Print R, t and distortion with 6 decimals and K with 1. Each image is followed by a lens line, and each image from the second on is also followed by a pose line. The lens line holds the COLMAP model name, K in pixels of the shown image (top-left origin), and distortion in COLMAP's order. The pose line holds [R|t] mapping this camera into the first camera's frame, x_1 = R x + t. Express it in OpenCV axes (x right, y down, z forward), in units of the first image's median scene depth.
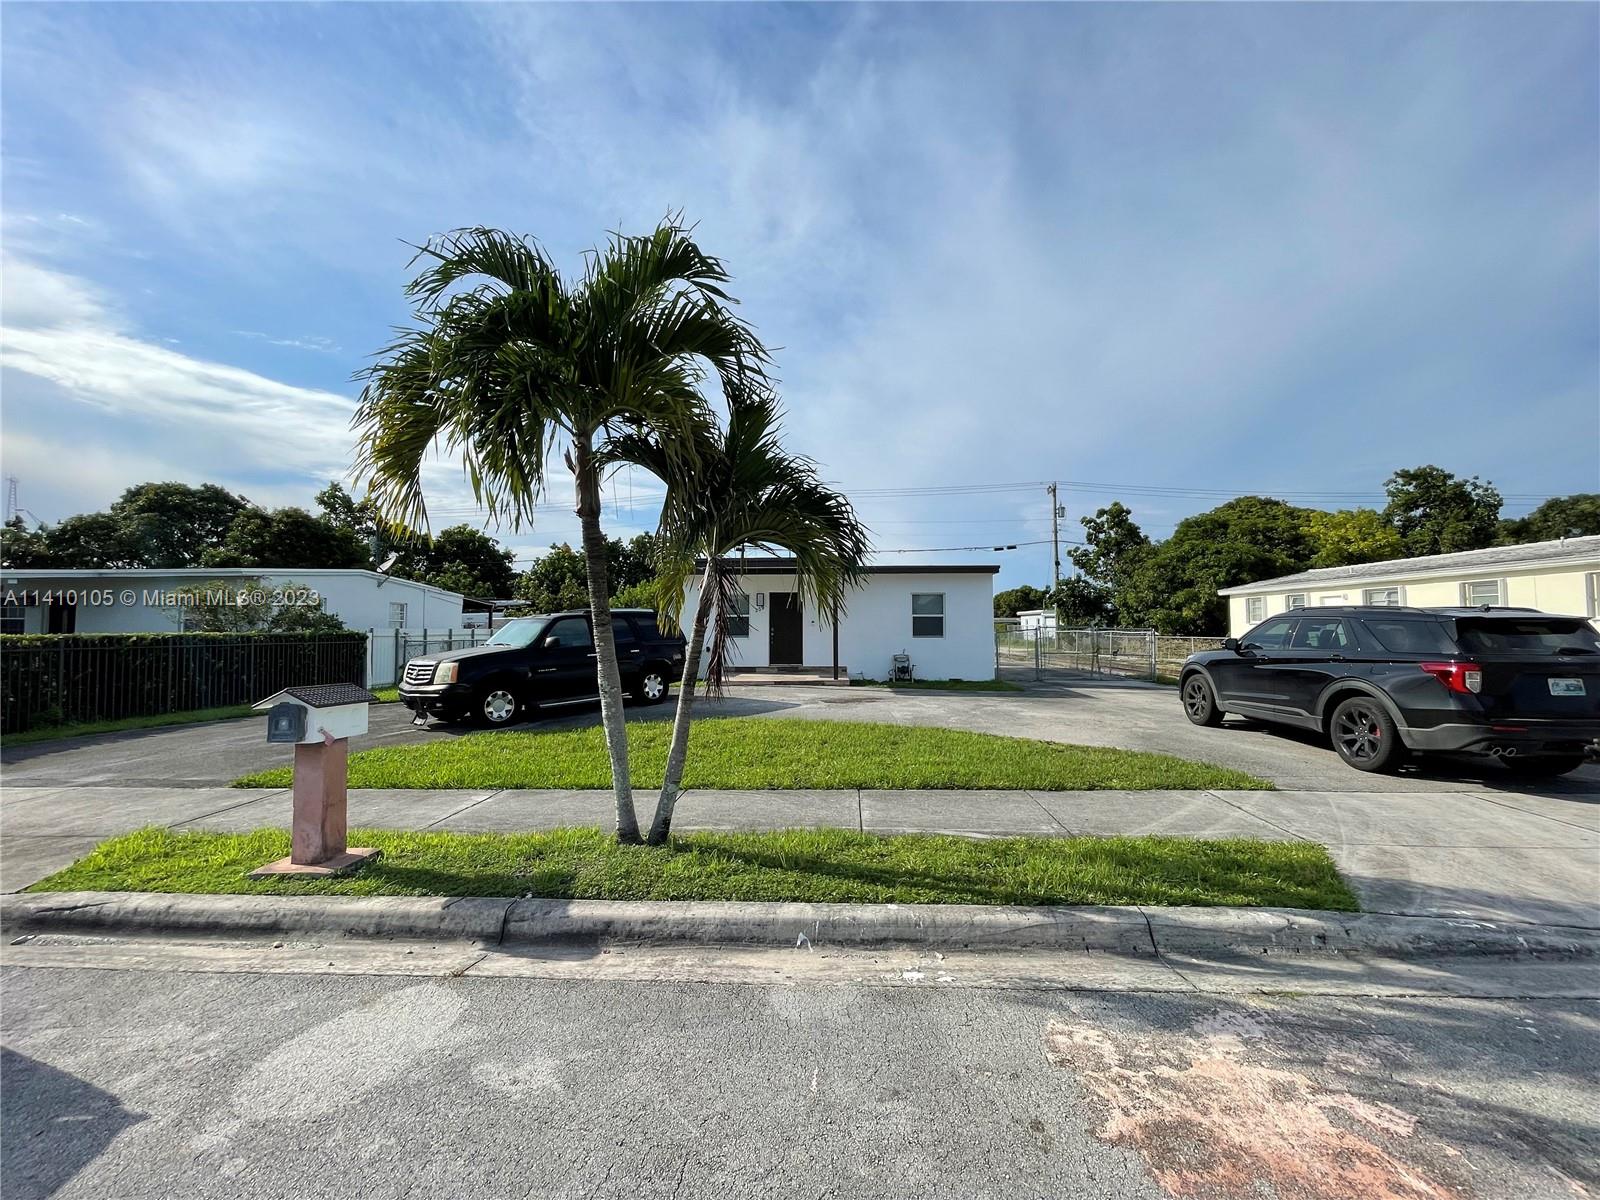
lens RADIAL K [[641.7, 0, 802.6], [0, 641.7, 615.0], [0, 0, 1]] dist [0.000134, 0.000055]
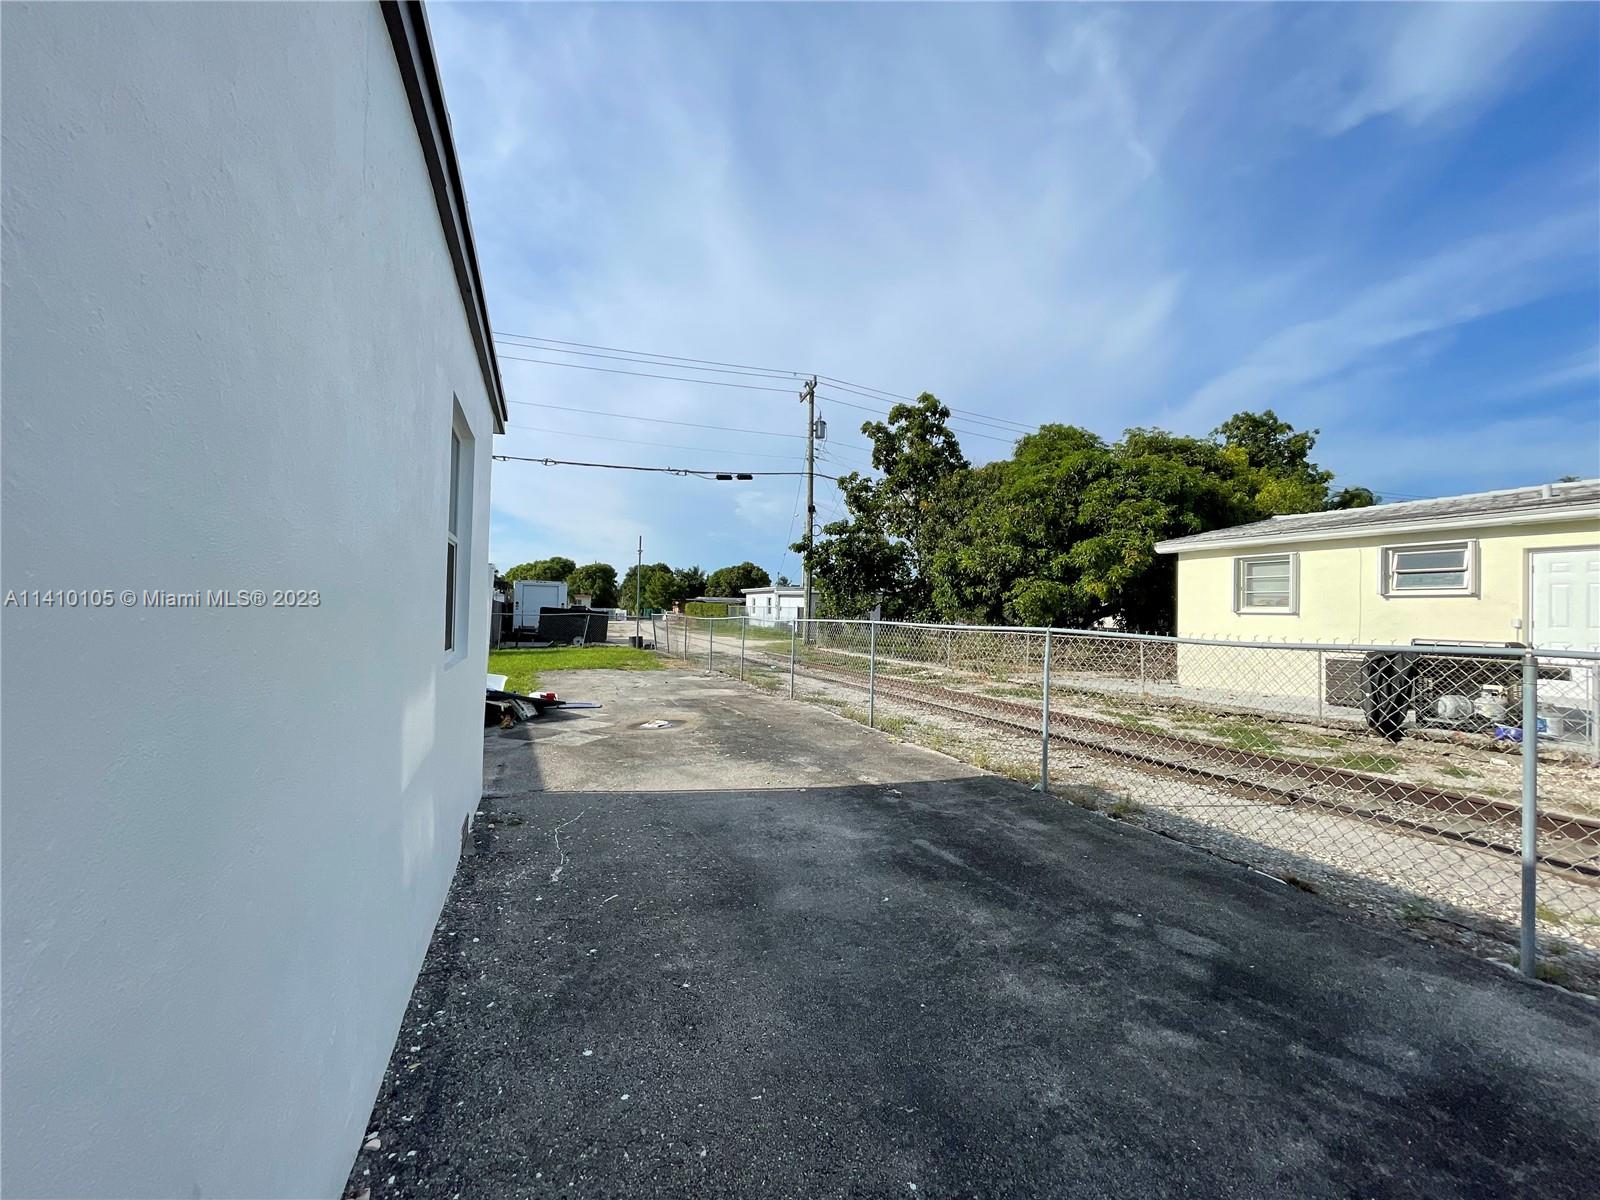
lens RADIAL K [[644.4, 0, 808.6], [0, 644.4, 606.9], [0, 0, 1]] dist [0.002451, 0.000106]
pose [[0.905103, 0.024947, 0.424460, 0.184203], [-0.033557, 0.999355, 0.012820, 0.012188], [-0.423866, -0.025847, 0.905356, 0.617524]]
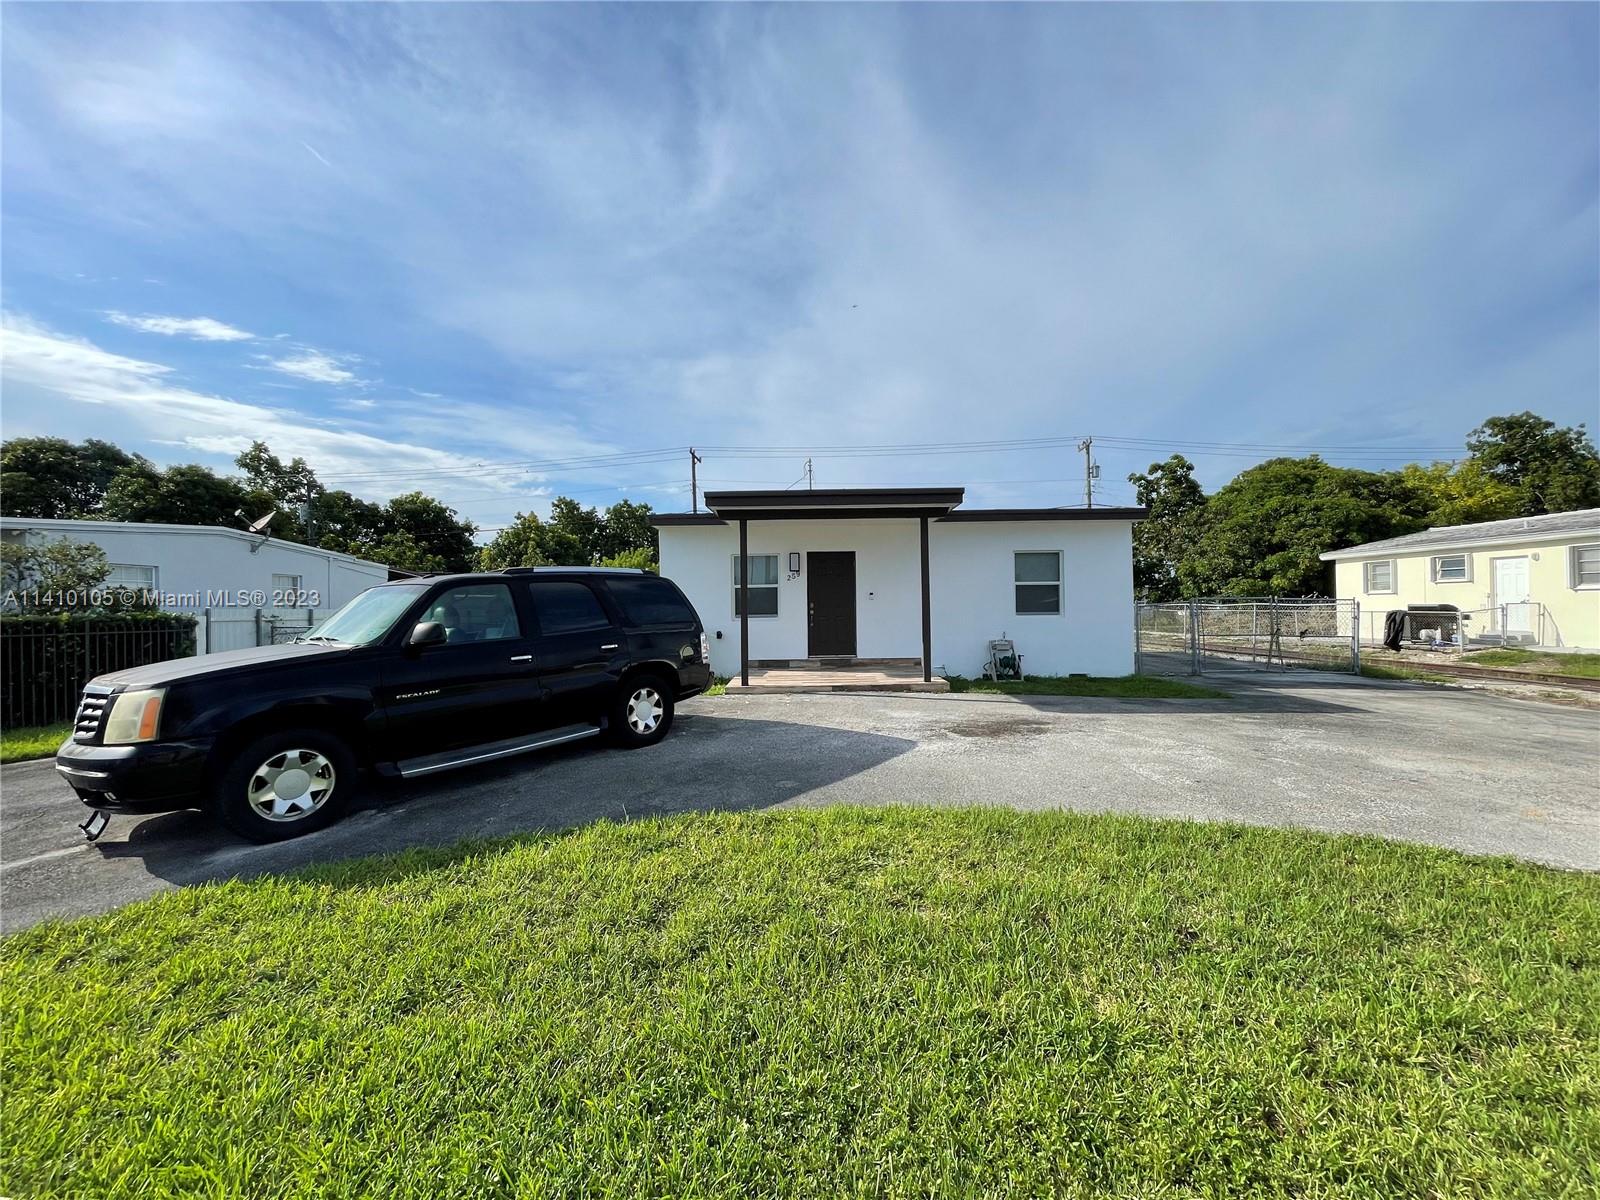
lens RADIAL K [[644.4, 0, 808.6], [0, 644.4, 606.9], [0, 0, 1]] dist [0.002451, 0.000106]
pose [[0.999175, -0.009527, 0.039468, -0.045061], [0.008648, 0.999712, 0.022391, 0.004937], [-0.039670, -0.022031, 0.998970, 0.176595]]
